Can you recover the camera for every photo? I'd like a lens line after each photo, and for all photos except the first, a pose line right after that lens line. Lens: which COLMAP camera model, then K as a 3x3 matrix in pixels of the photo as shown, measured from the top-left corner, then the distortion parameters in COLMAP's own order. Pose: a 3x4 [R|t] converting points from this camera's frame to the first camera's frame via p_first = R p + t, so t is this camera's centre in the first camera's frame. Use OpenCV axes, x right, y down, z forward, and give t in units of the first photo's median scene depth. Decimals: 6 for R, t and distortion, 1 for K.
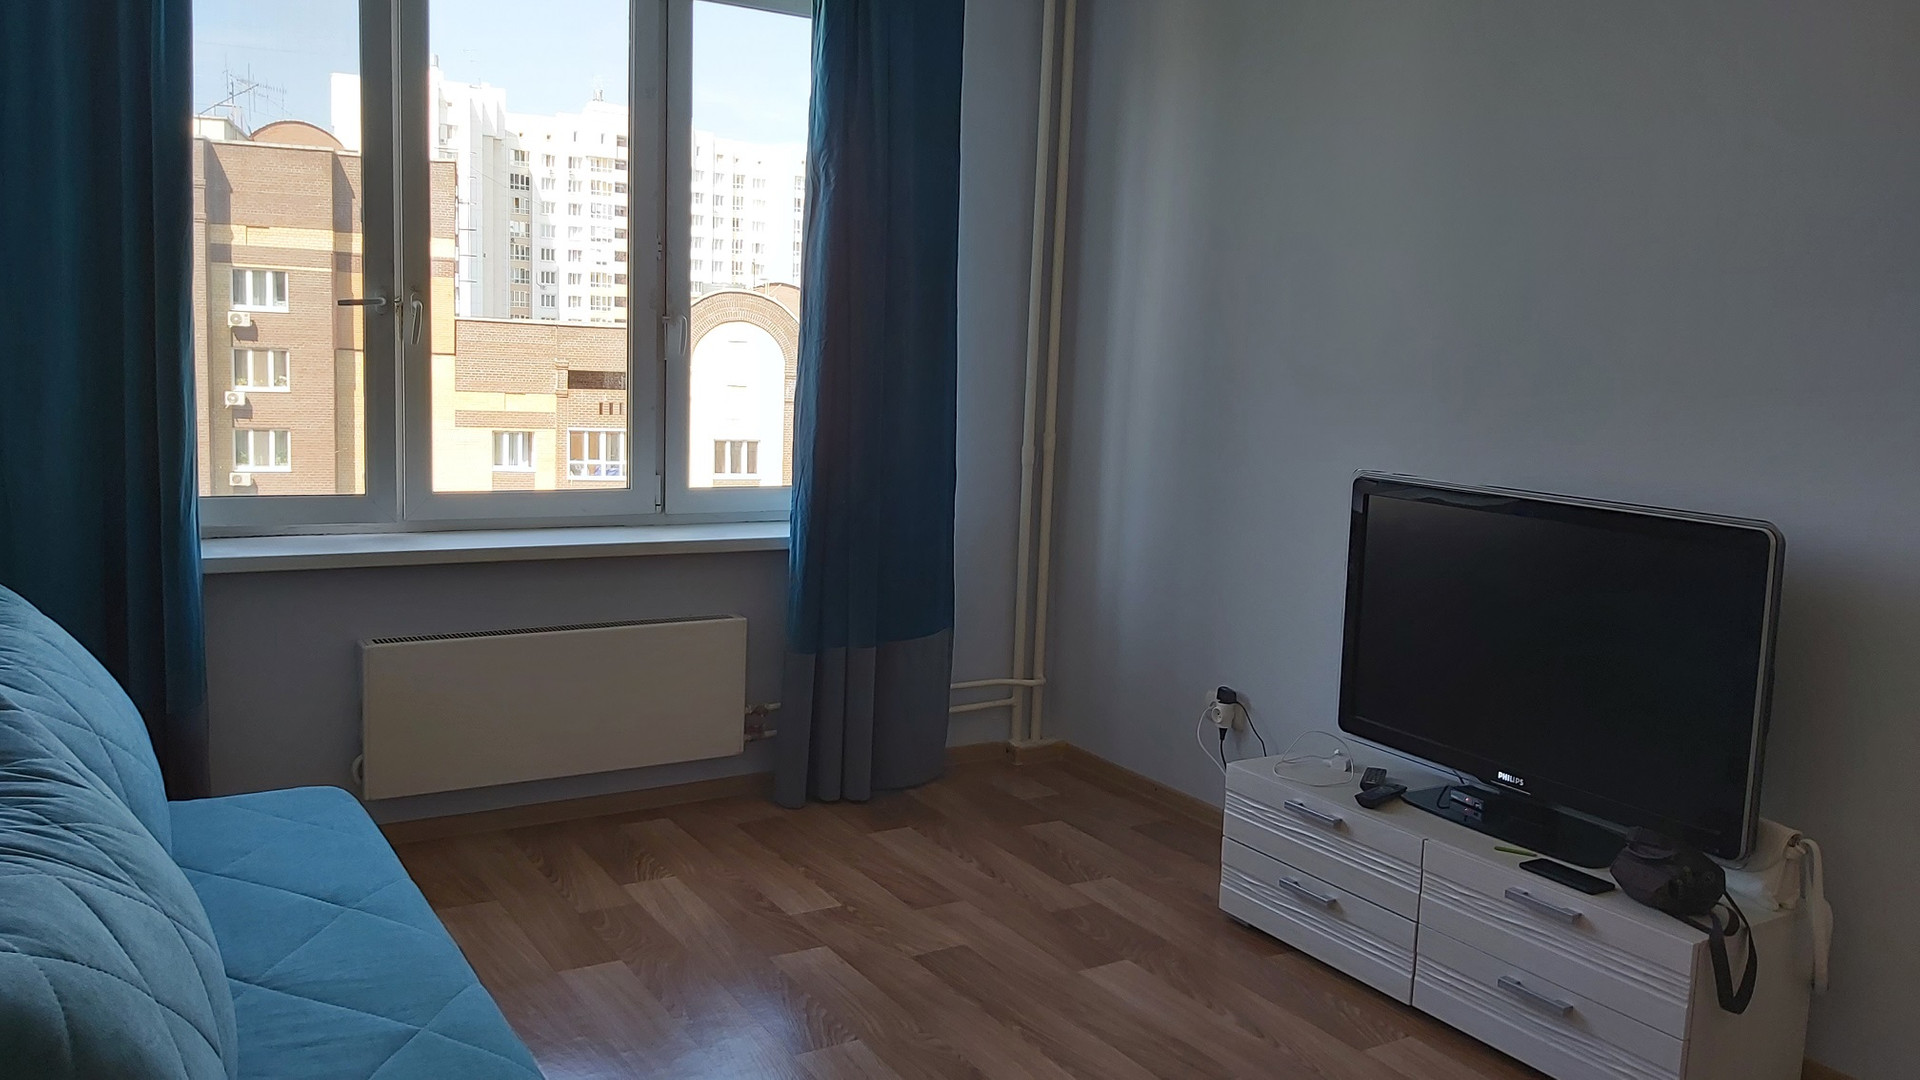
lens RADIAL K [[1474.8, 0, 962.6], [0, 1474.8, 519.5], [0, 0, 1]] dist [0.045410, -0.002521]
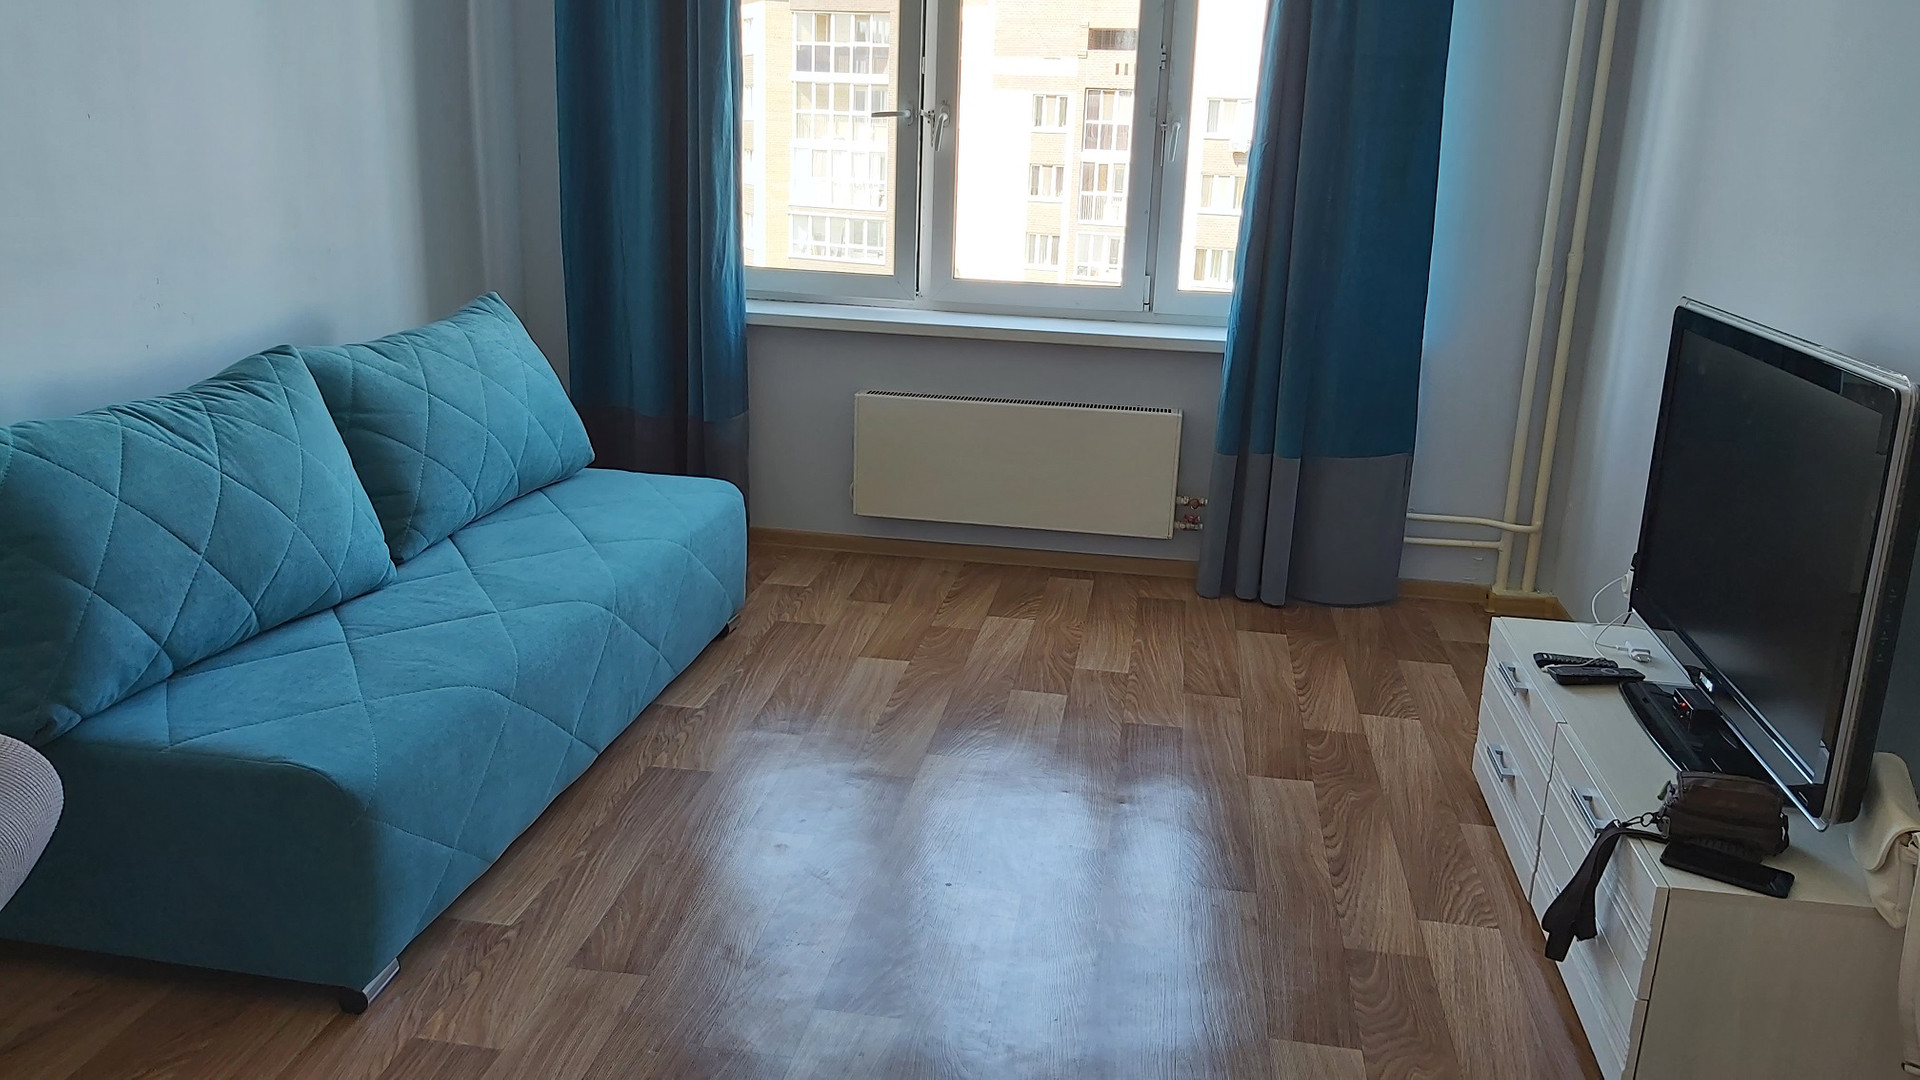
lens RADIAL K [[1474.8, 0, 968.2], [0, 1474.8, 548.9], [0, 0, 1]] dist [0.045410, -0.002521]
pose [[0.752232, 0.171555, -0.636173, 0.433122], [-0.083716, 0.982570, 0.165977, -0.002244], [0.653558, -0.071595, 0.753482, 0.085202]]
